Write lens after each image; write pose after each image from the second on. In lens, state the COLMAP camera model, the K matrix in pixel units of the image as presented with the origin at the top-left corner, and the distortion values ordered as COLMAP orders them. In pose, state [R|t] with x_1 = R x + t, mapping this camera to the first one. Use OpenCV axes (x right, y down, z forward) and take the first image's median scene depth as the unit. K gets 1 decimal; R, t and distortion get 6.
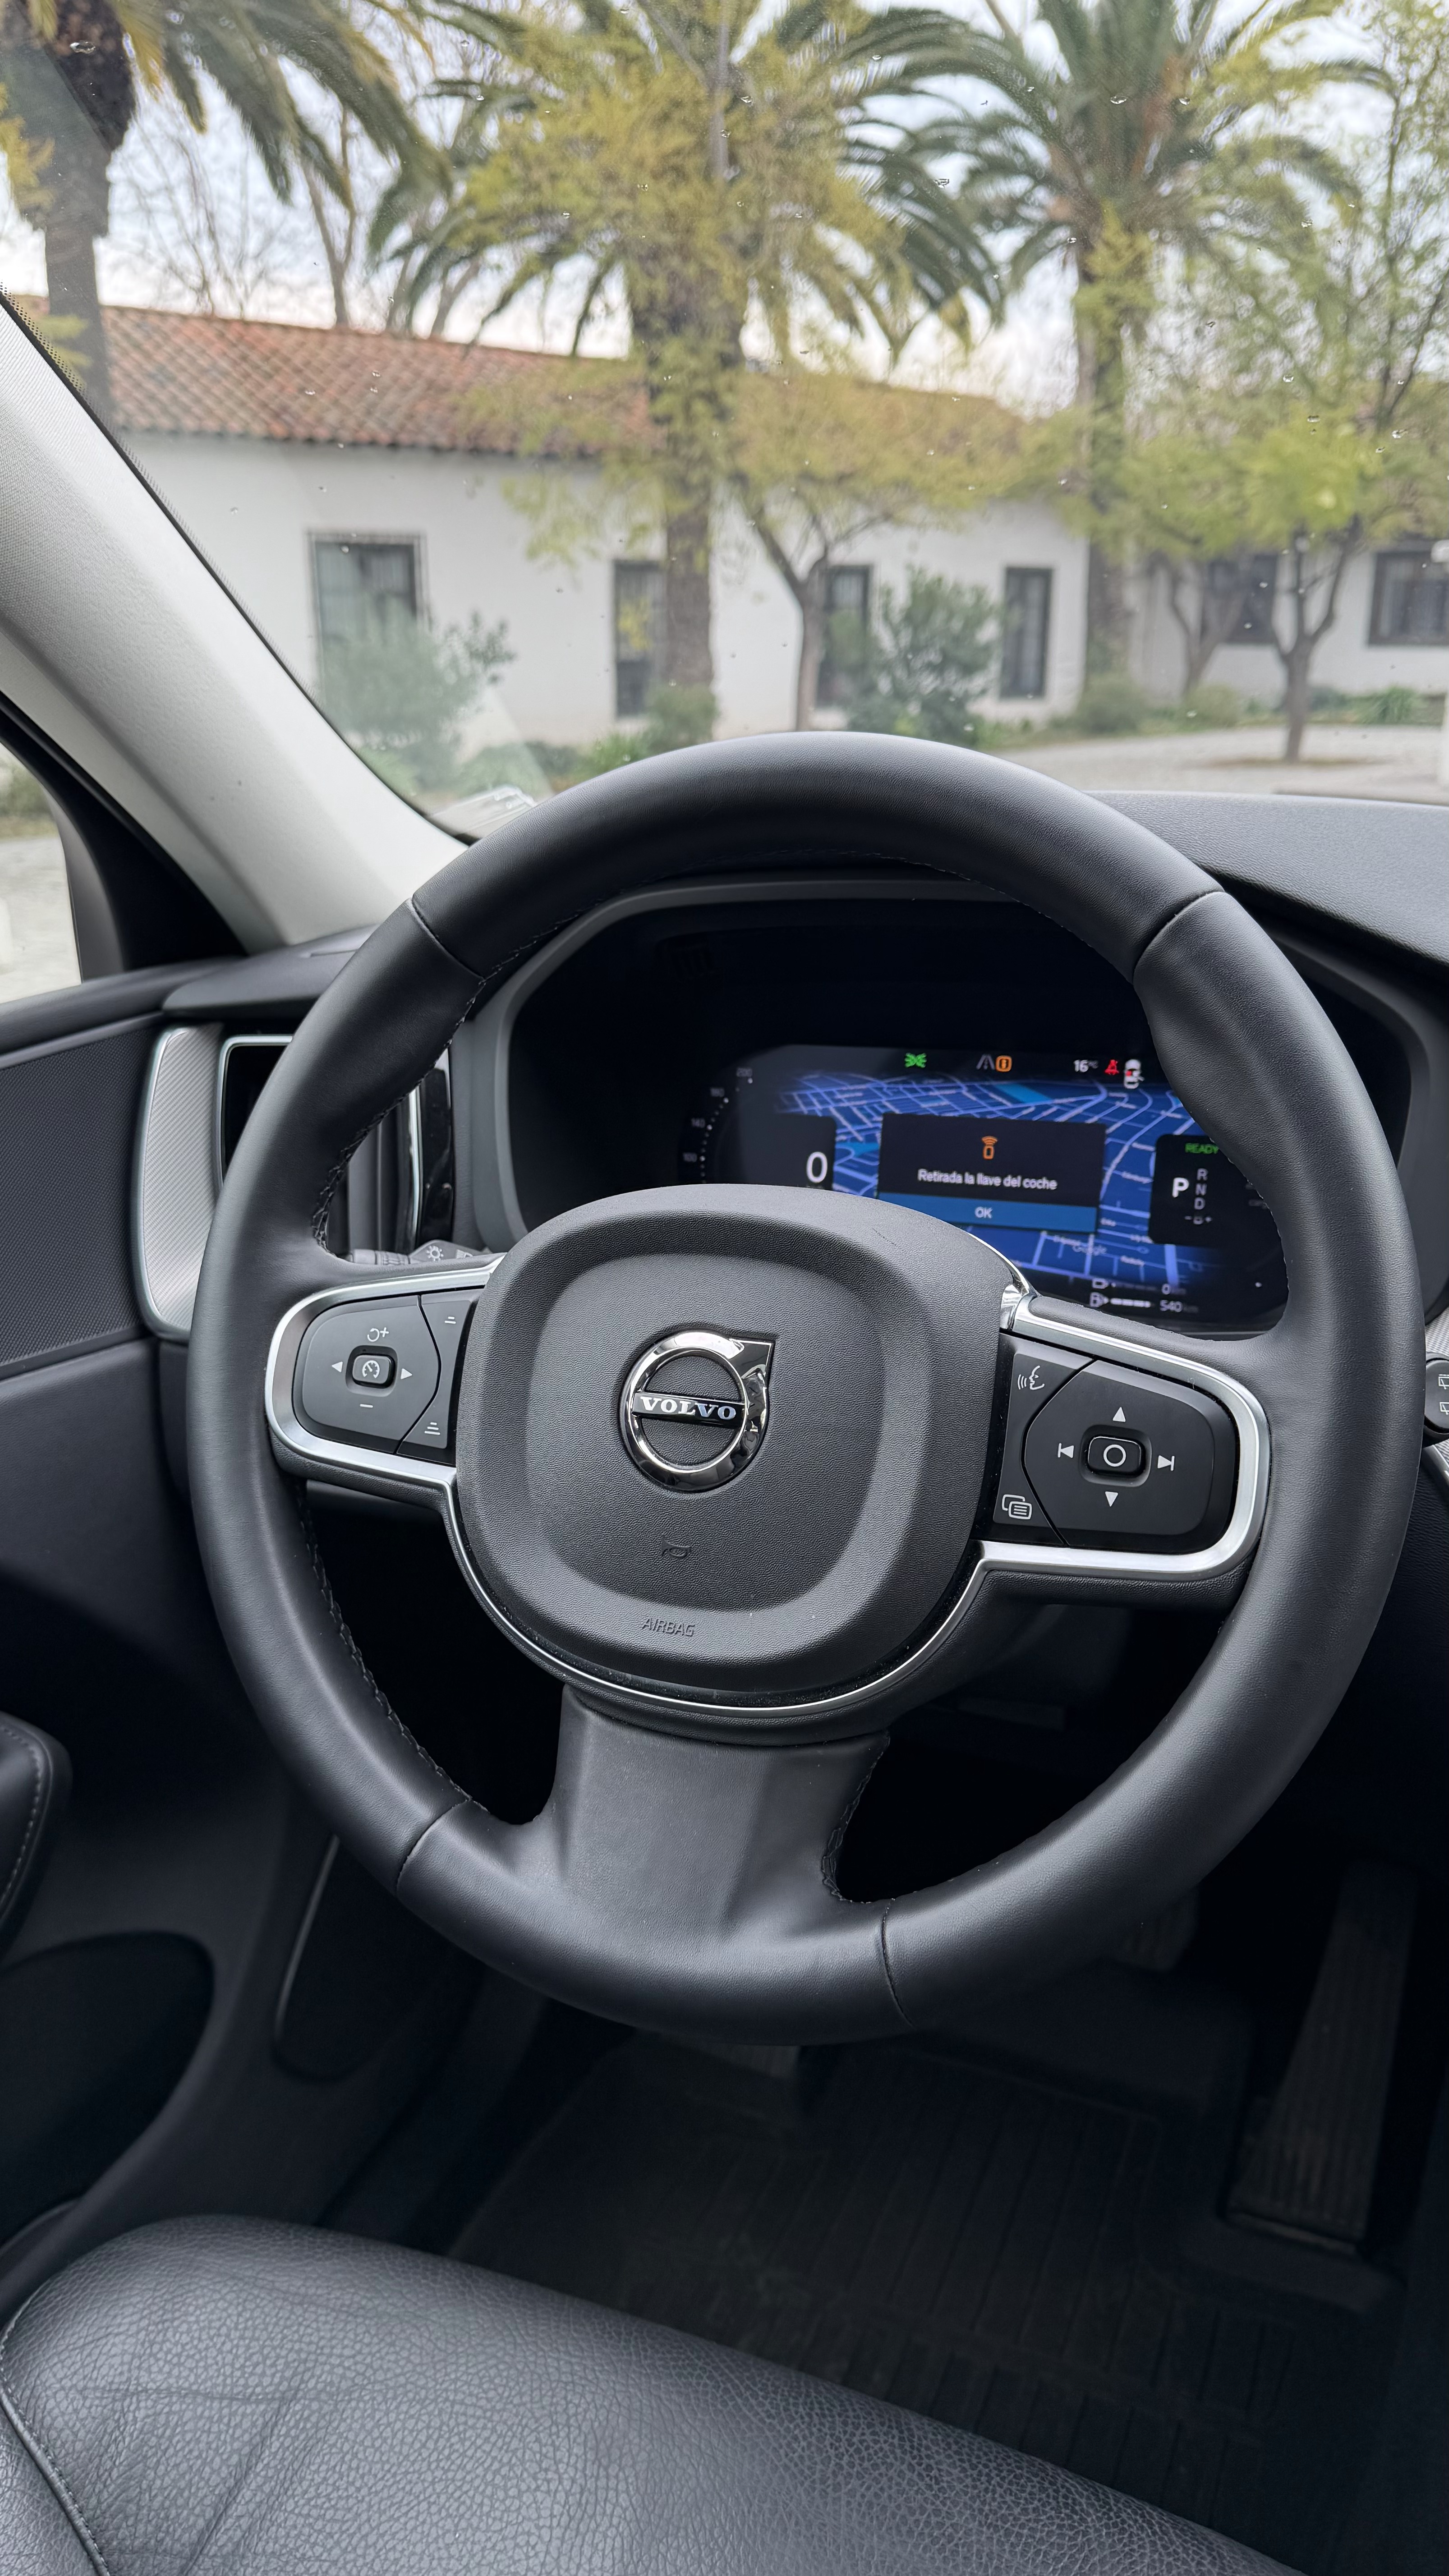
lens RADIAL K [[1820.5, 0, 714.0], [0, 1820.5, 1269.0], [0, 0, 1]] dist [0.065369, -0.089653]
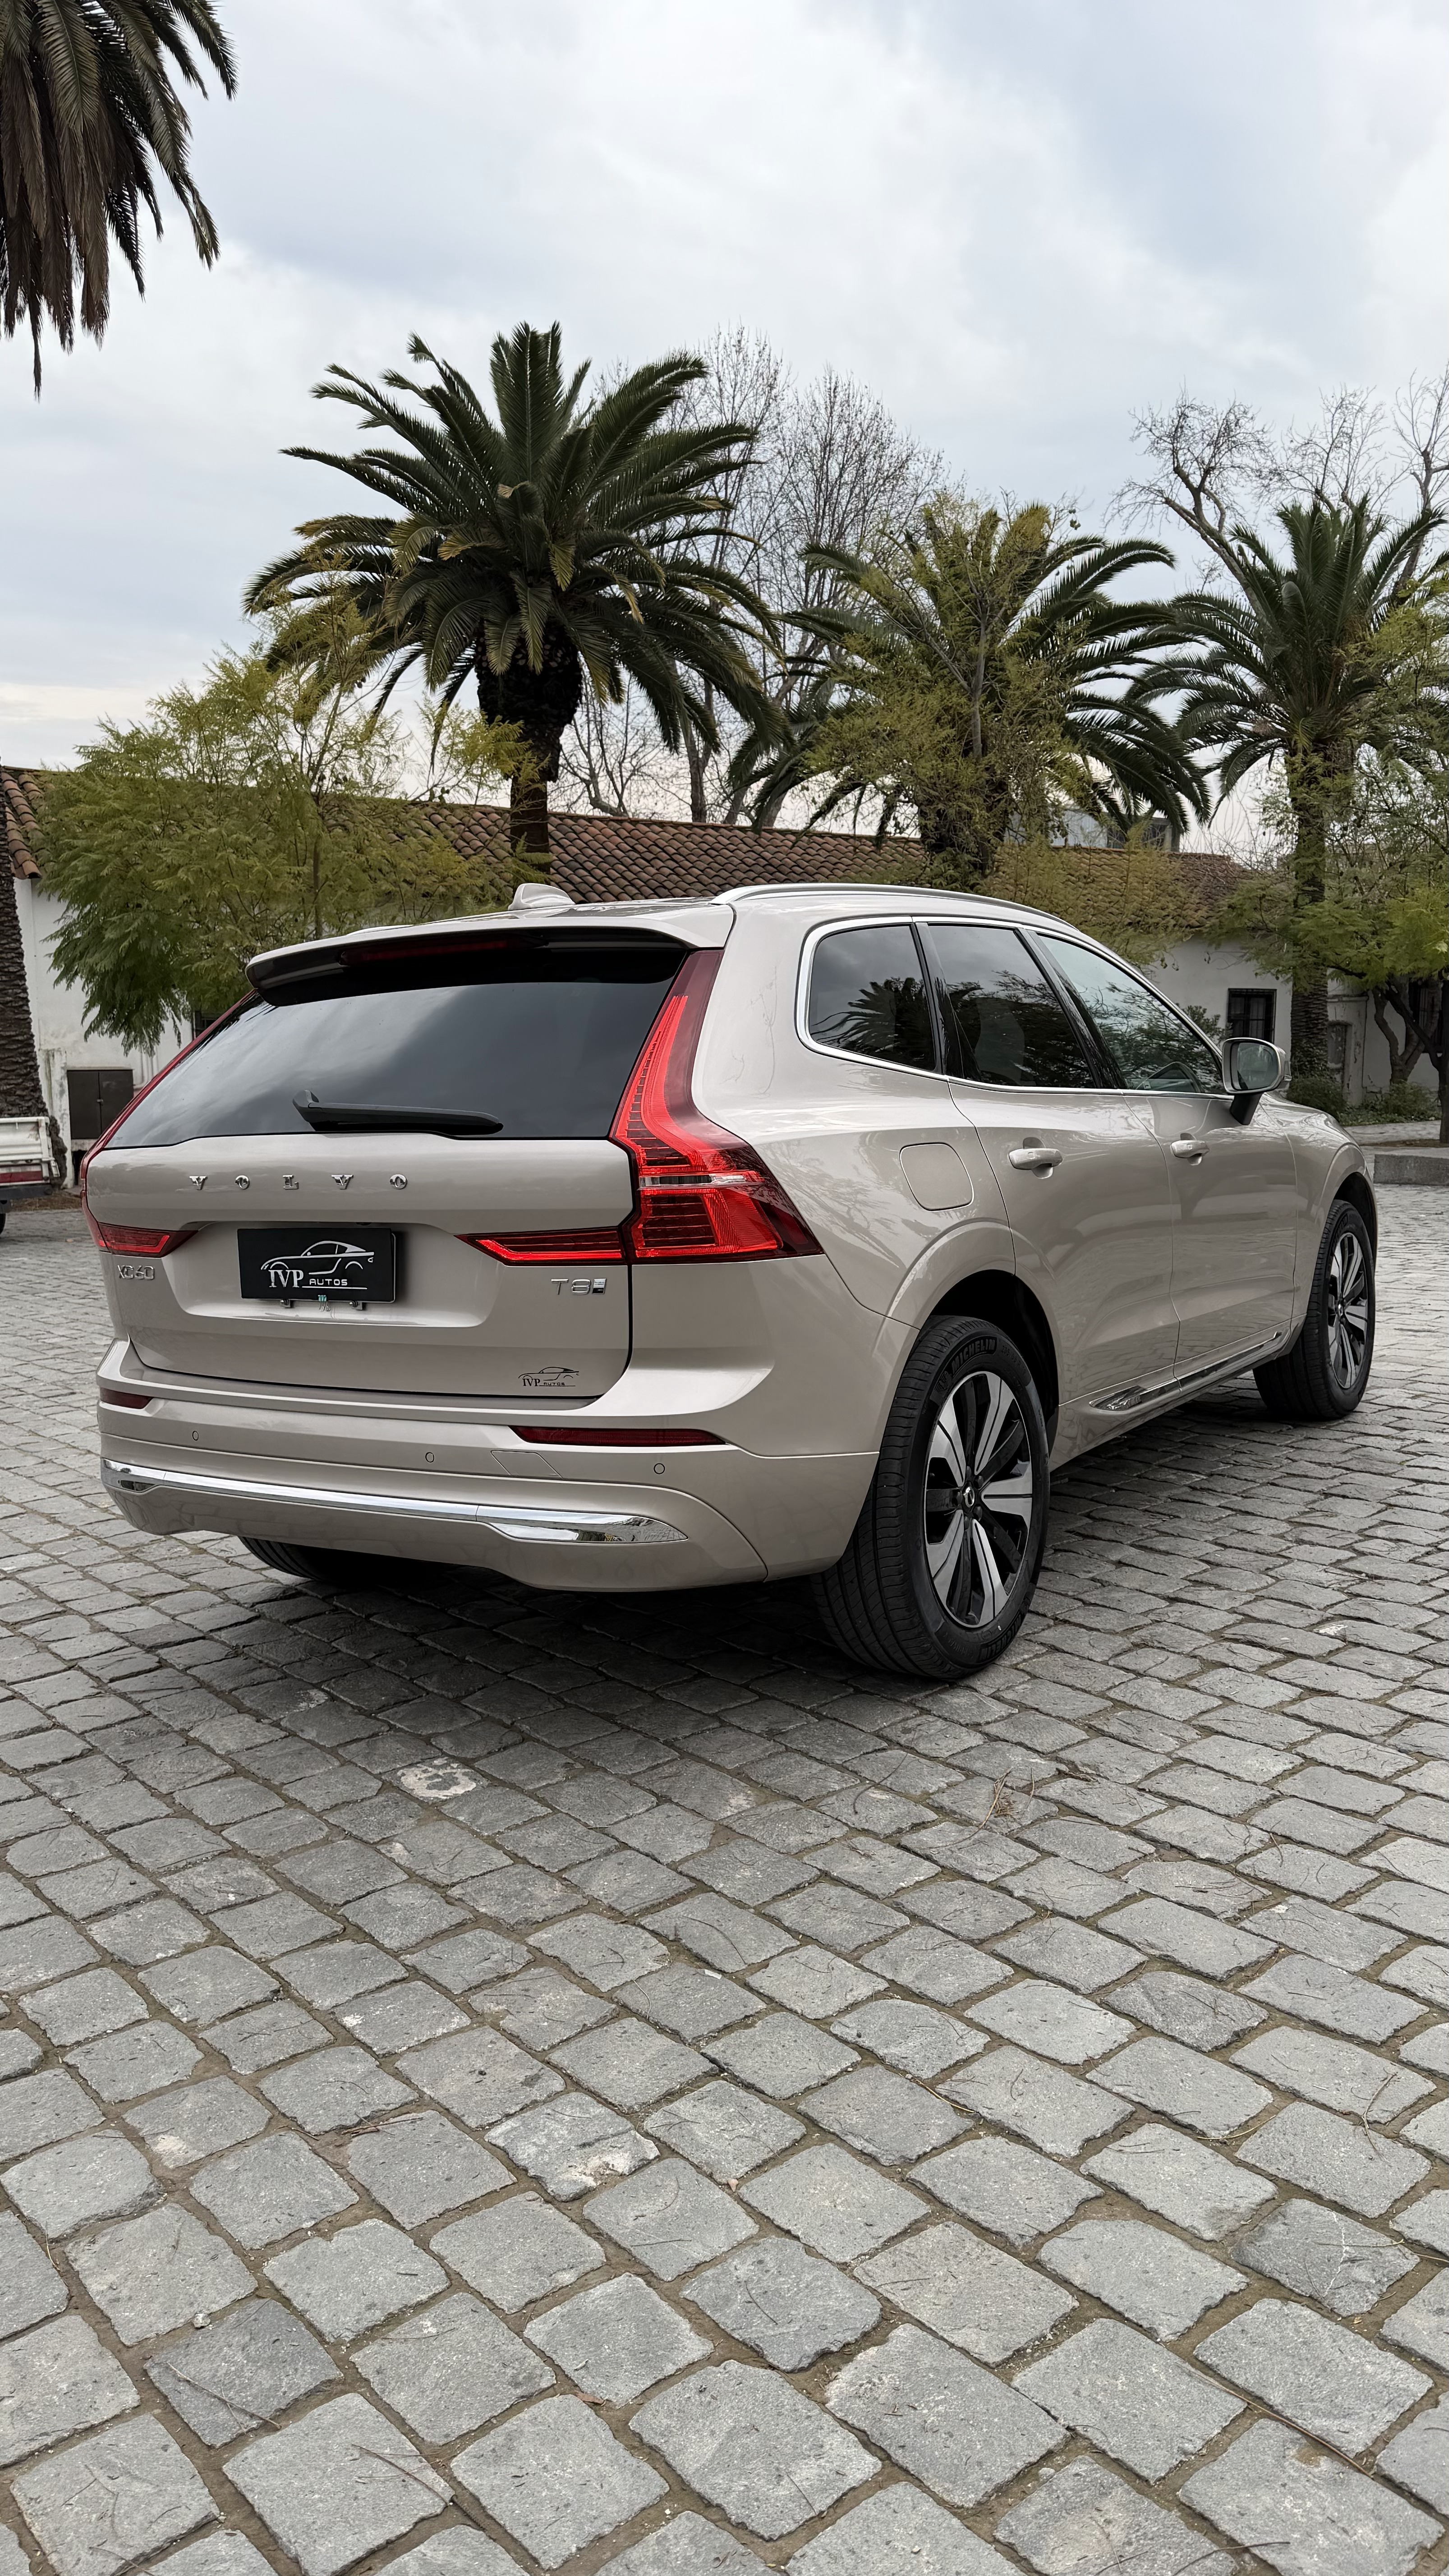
lens RADIAL K [[1820.5, 0, 714.0], [0, 1820.5, 1269.0], [0, 0, 1]] dist [0.065369, -0.089653]
pose [[0.986846, 0.024168, -0.159848, 0.026142], [-0.056409, 0.978096, -0.200366, 0.073599], [0.151504, 0.206747, 0.966593, -0.225203]]
